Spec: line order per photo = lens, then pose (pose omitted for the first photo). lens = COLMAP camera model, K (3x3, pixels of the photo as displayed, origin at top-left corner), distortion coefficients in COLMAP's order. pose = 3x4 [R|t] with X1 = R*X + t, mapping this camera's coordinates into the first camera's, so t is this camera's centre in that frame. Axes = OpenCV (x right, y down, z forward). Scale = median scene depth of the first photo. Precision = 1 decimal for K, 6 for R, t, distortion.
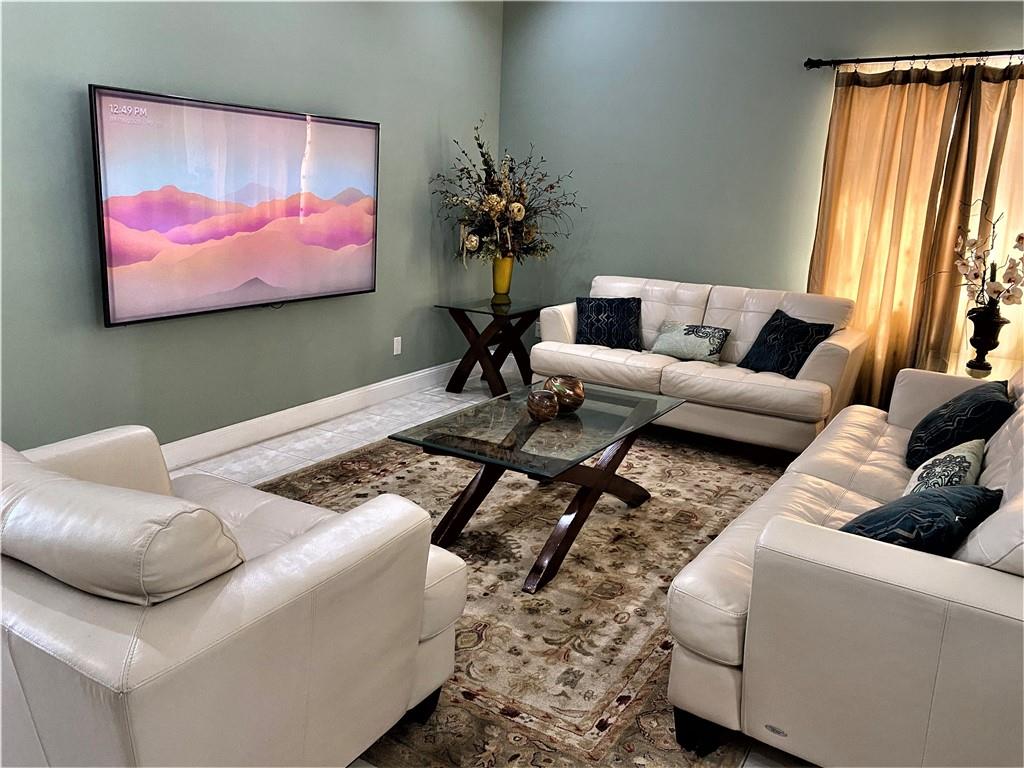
lens RADIAL K [[778.0, 0, 508.7], [0, 778.0, 377.8], [0, 0, 1]] dist [0.057051, -0.054425]
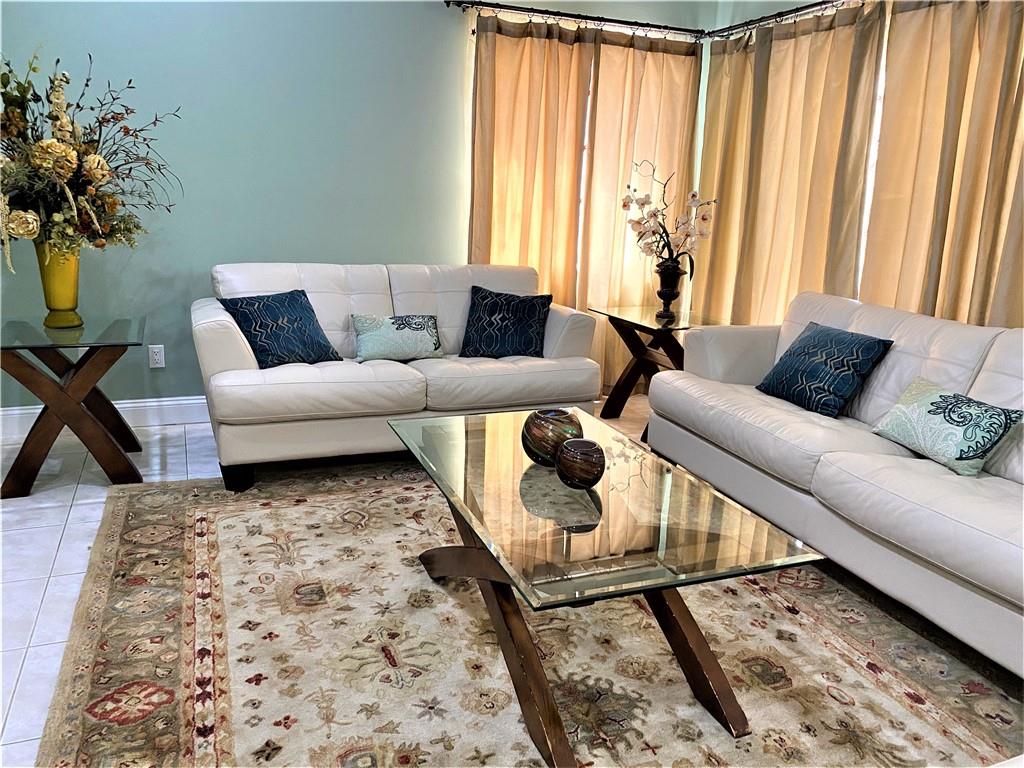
lens RADIAL K [[793.2, 0, 510.5], [0, 793.2, 376.4], [0, 0, 1]] dist [0.003925, 0.001581]
pose [[0.591902, -0.195320, 0.781986, -0.337250], [0.174619, 0.978227, 0.112163, -0.079708], [-0.786867, 0.070161, 0.613121, 0.436973]]
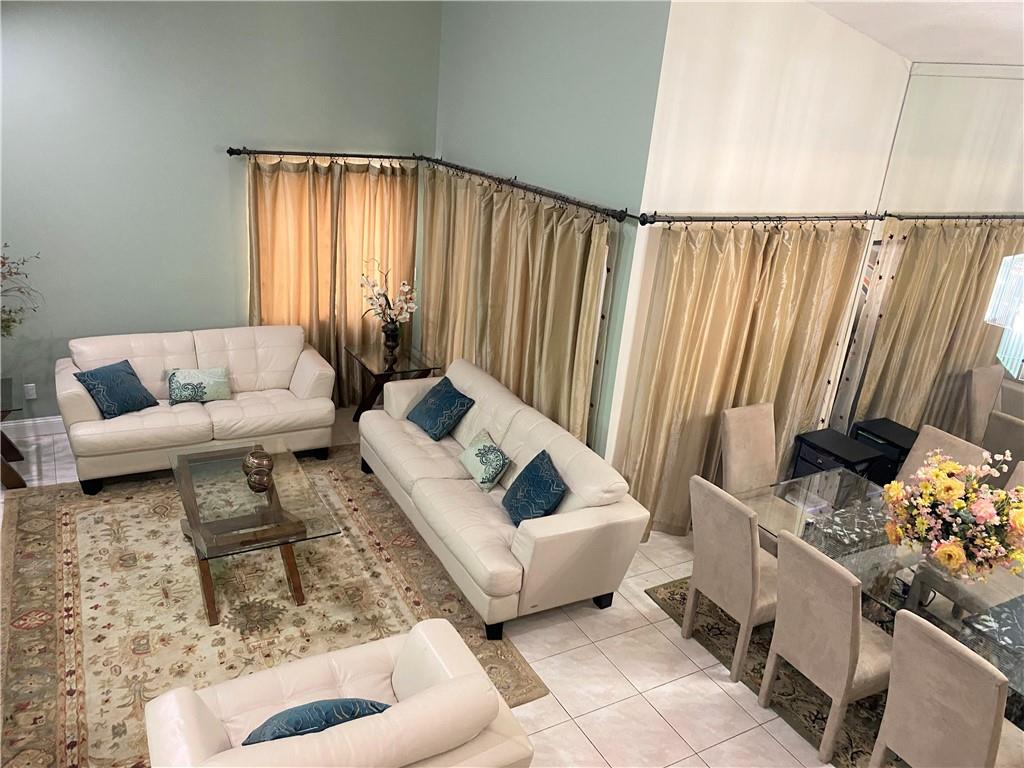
lens RADIAL K [[778.0, 0, 508.7], [0, 778.0, 377.8], [0, 0, 1]] dist [0.057051, -0.054425]
pose [[0.487190, -0.289170, 0.824031, -0.550127], [0.134045, 0.957167, 0.256639, -0.312963], [-0.862947, -0.014575, 0.505084, -0.037066]]
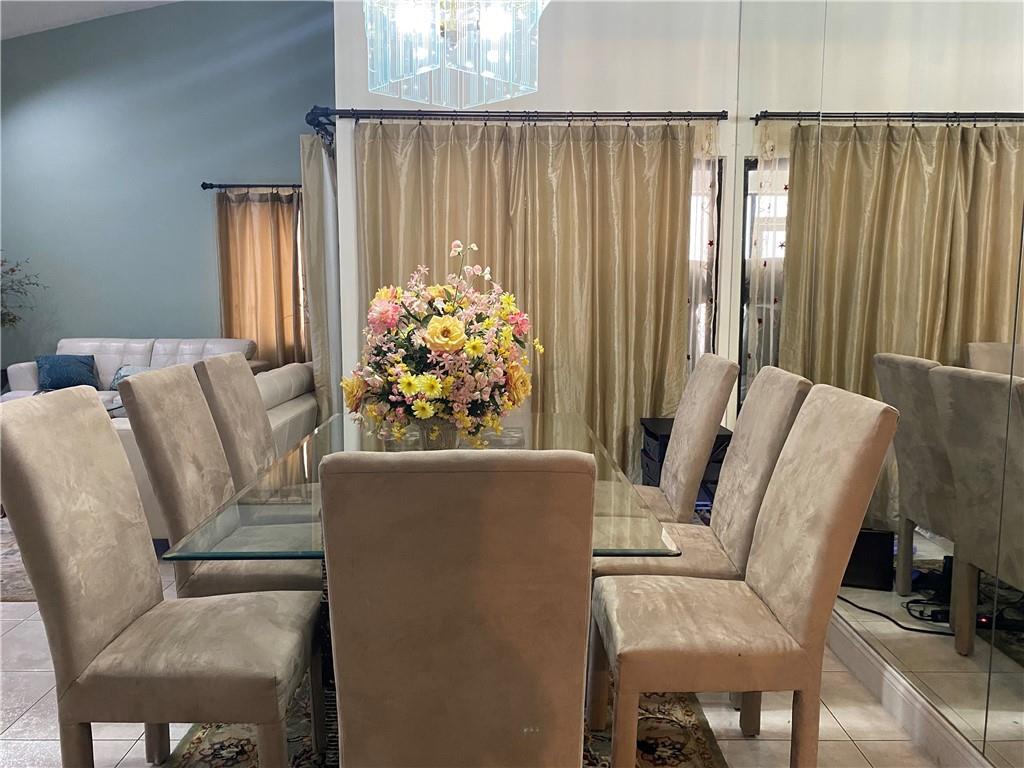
lens RADIAL K [[778.0, 0, 508.7], [0, 778.0, 377.8], [0, 0, 1]] dist [0.057051, -0.054425]
pose [[0.849778, -0.087599, 0.519811, 0.067135], [0.145388, 0.986796, -0.071382, 0.143876], [-0.506695, 0.136233, 0.851294, -0.495501]]
